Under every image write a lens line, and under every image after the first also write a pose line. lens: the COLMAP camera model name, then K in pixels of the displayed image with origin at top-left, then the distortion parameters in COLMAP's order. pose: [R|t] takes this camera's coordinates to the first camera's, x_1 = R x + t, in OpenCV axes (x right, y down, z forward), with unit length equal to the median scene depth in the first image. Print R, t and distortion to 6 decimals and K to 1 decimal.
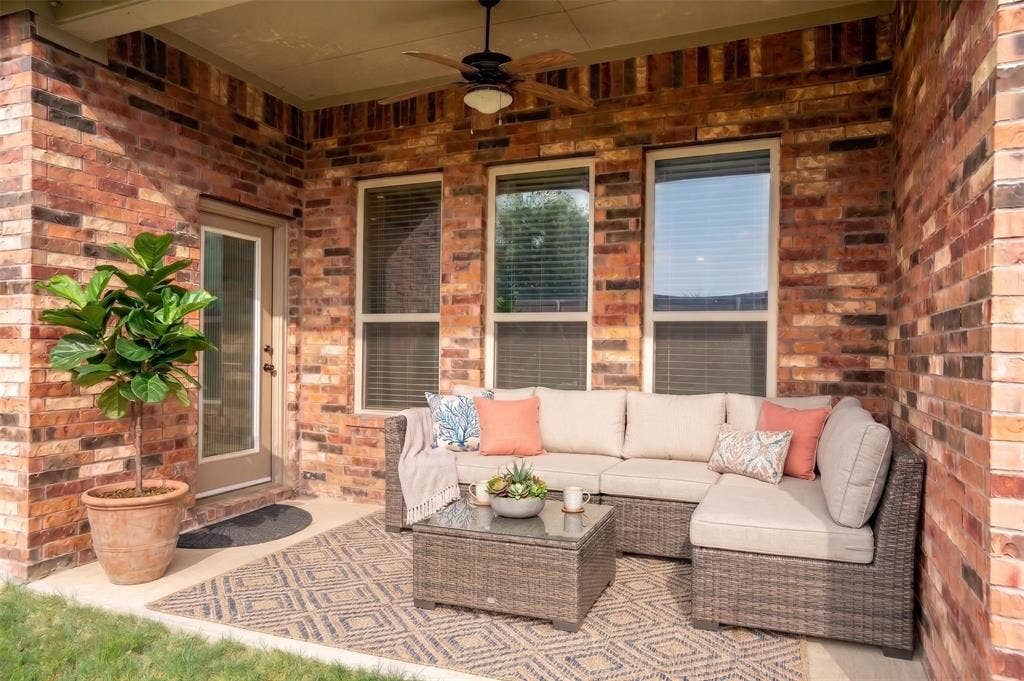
lens RADIAL K [[566.7, 0, 510.0], [0, 566.7, 359.4], [0, 0, 1]] dist [0.028449, 0.000696]
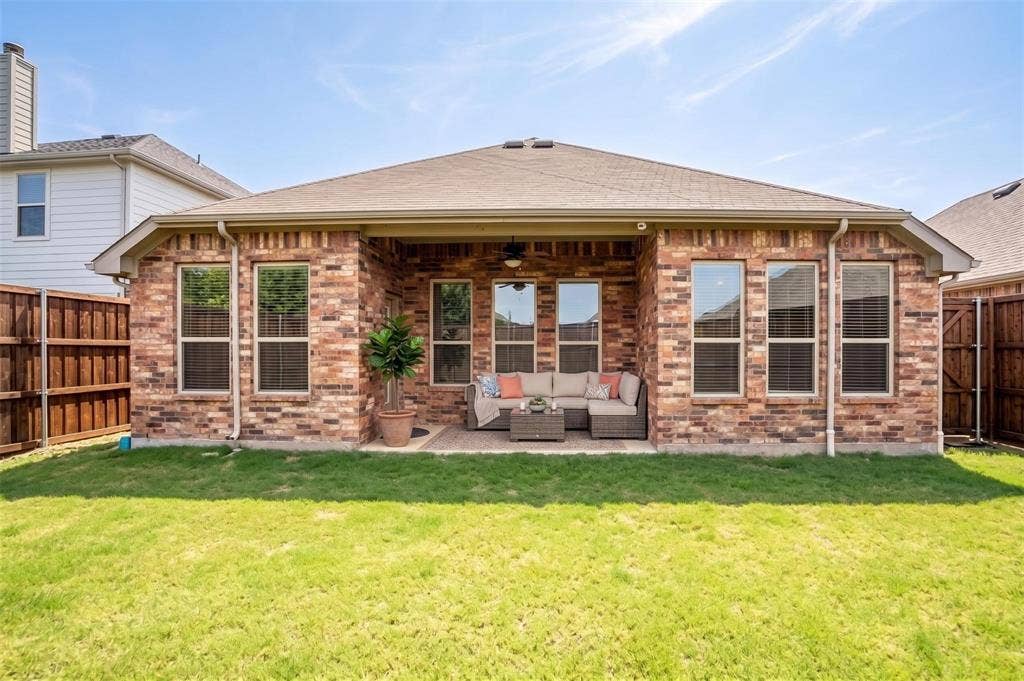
lens RADIAL K [[566.7, 0, 510.0], [0, 566.7, 359.4], [0, 0, 1]] dist [0.028449, 0.000696]
pose [[0.924970, -0.013885, 0.379787, -0.966214], [0.011354, 0.999896, 0.008904, -0.026713], [-0.379872, -0.003924, 0.925031, -1.337688]]
